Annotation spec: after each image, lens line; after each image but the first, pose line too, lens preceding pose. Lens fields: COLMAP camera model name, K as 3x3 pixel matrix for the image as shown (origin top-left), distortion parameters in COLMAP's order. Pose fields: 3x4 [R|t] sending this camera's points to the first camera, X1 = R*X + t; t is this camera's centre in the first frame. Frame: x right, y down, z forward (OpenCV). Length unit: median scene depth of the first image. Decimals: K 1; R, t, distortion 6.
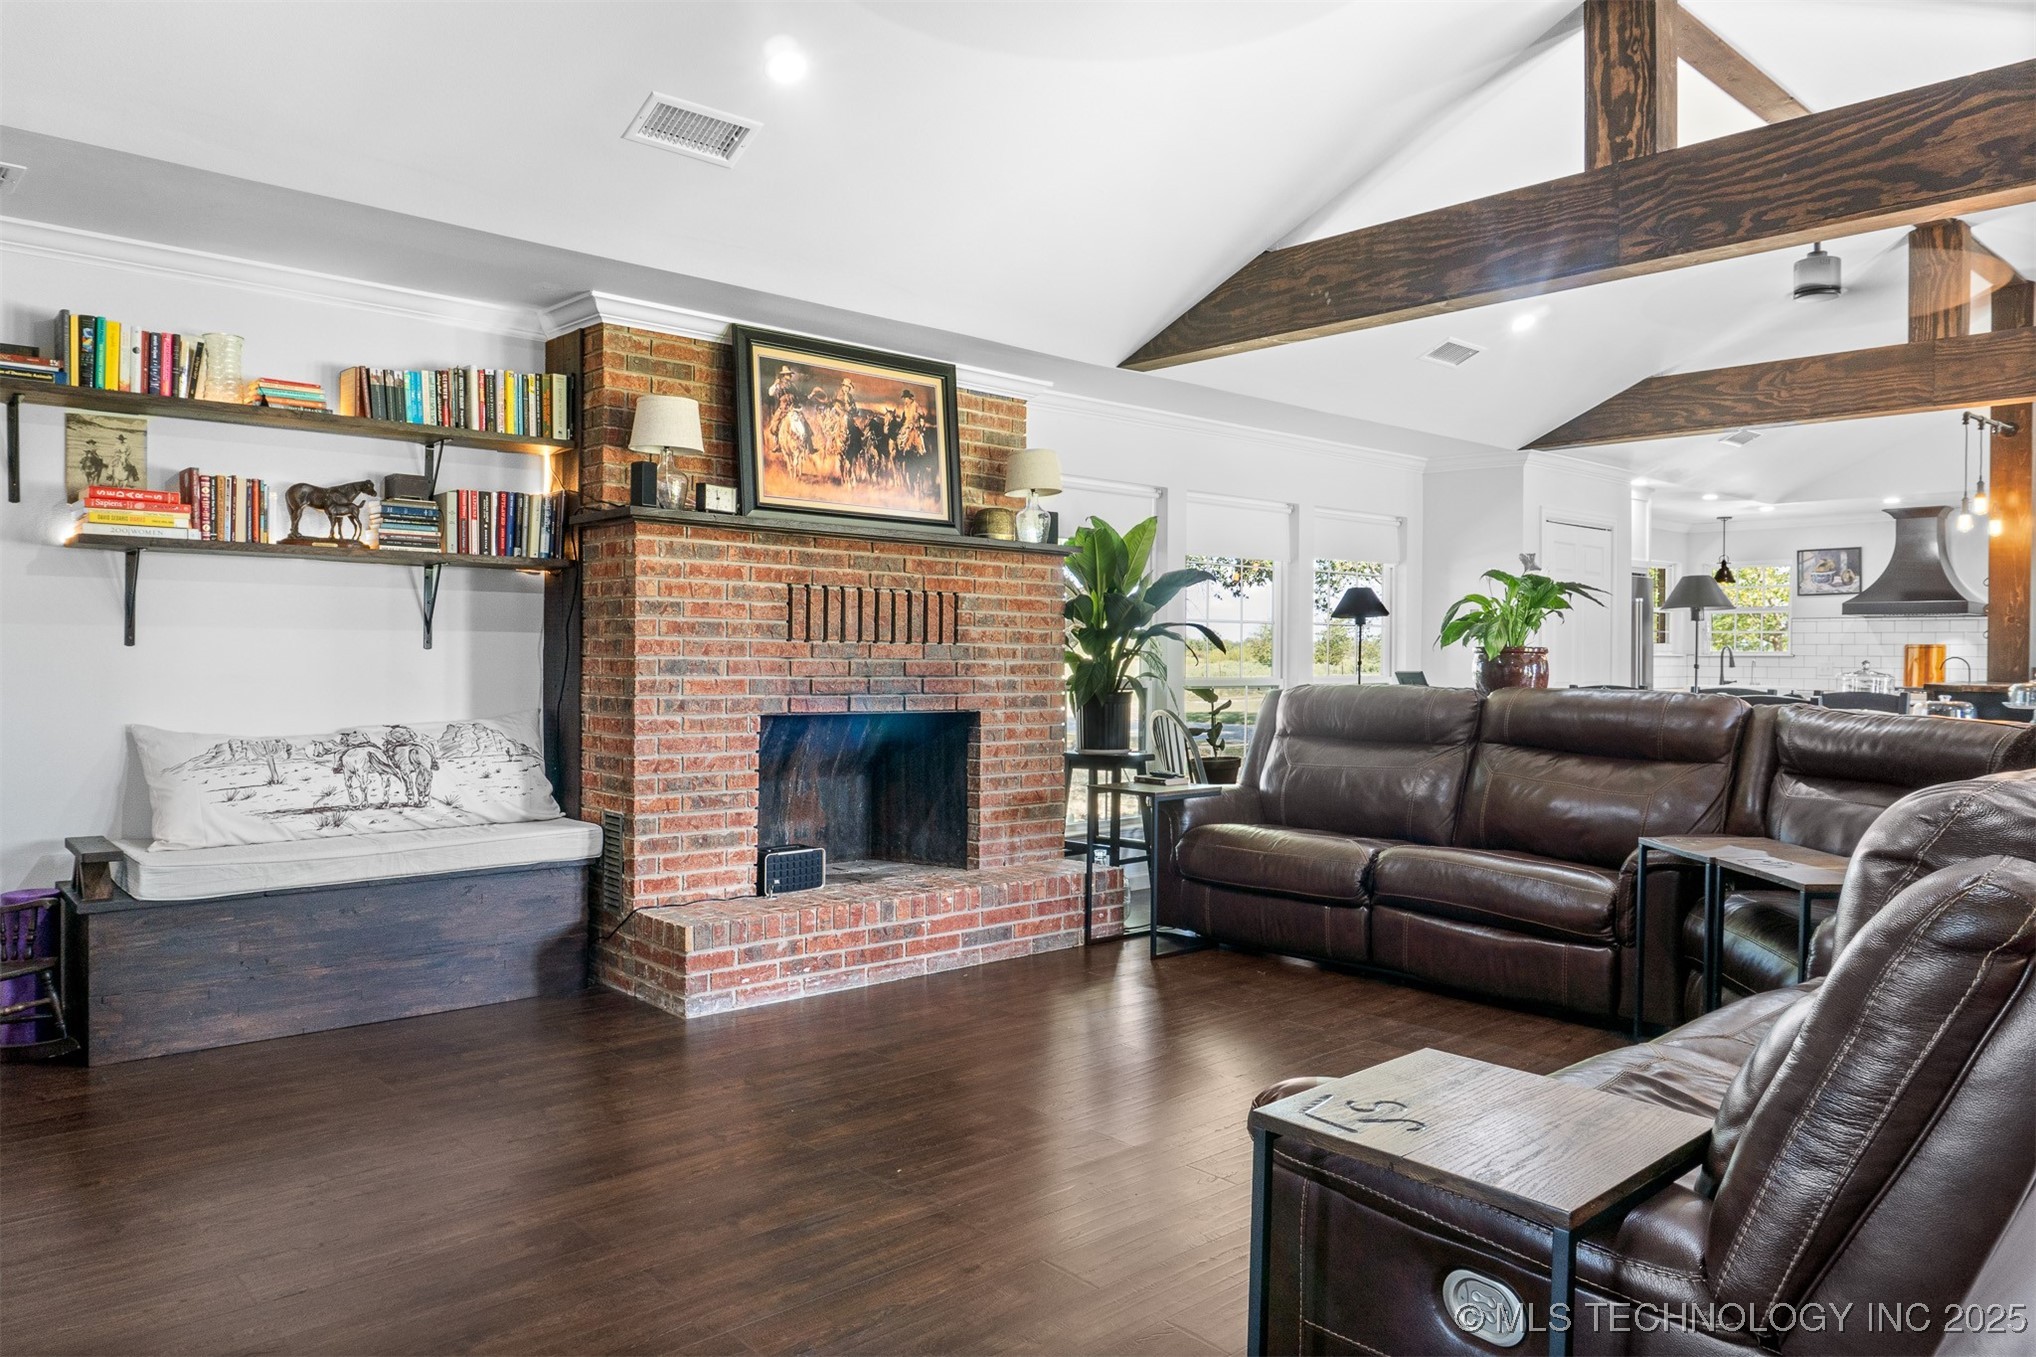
lens RADIAL K [[1375.2, 0, 994.7], [0, 1375.2, 664.3], [0, 0, 1]] dist [-0.012076, -0.011100]
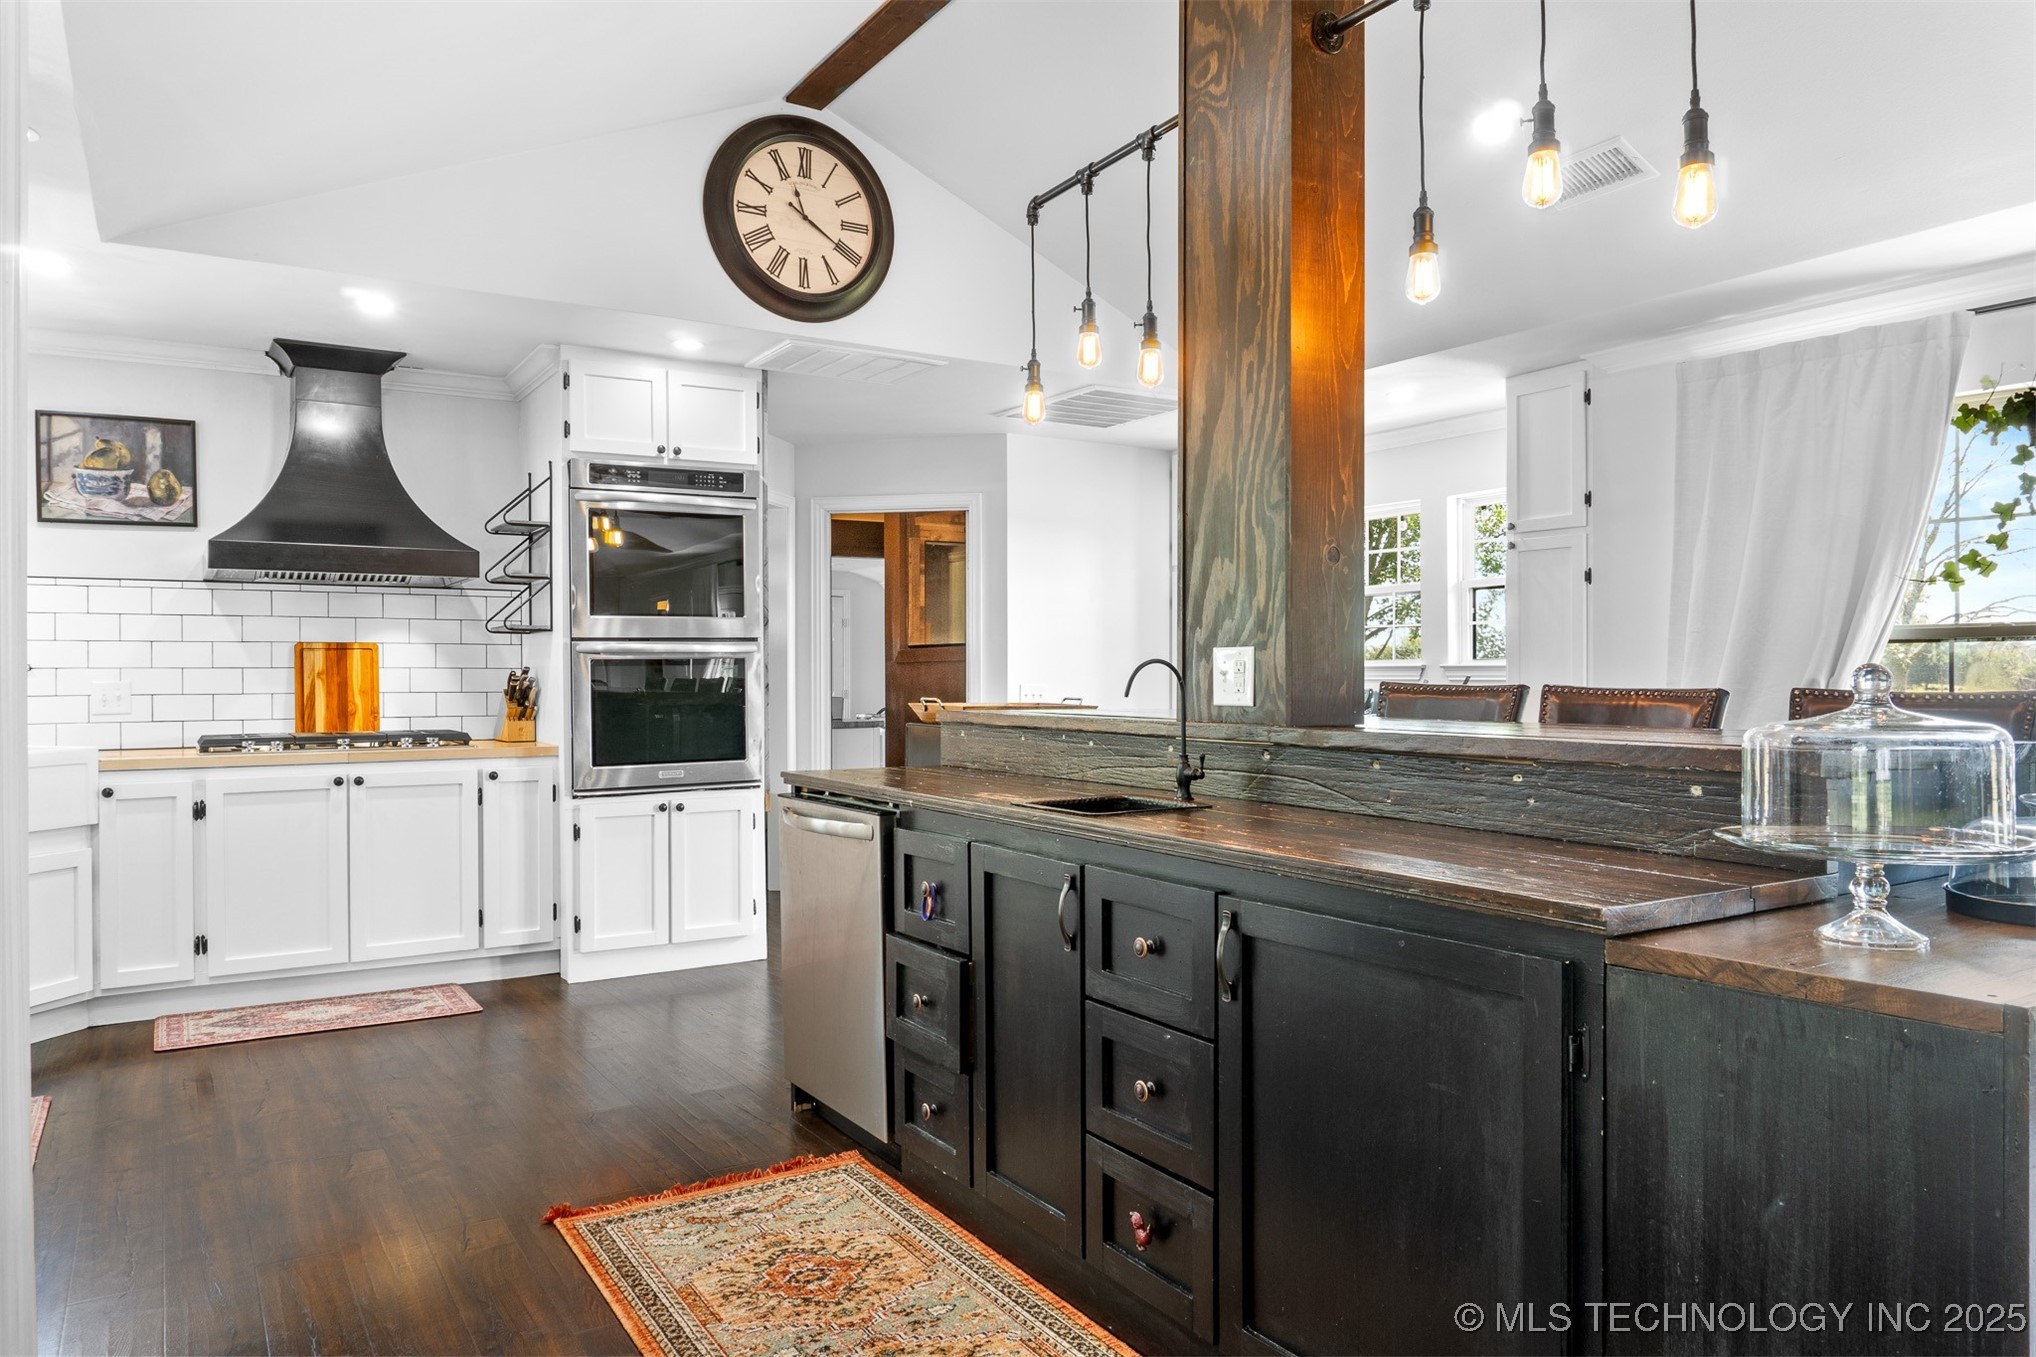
lens RADIAL K [[1375.2, 0, 1023.3], [0, 1375.2, 677.5], [0, 0, 1]] dist [-0.012076, -0.011100]
pose [[0.157400, -0.008756, 0.987496, 0.513095], [0.015212, 0.999864, 0.006441, -0.003538], [-0.987418, 0.014008, 0.157512, 1.435234]]
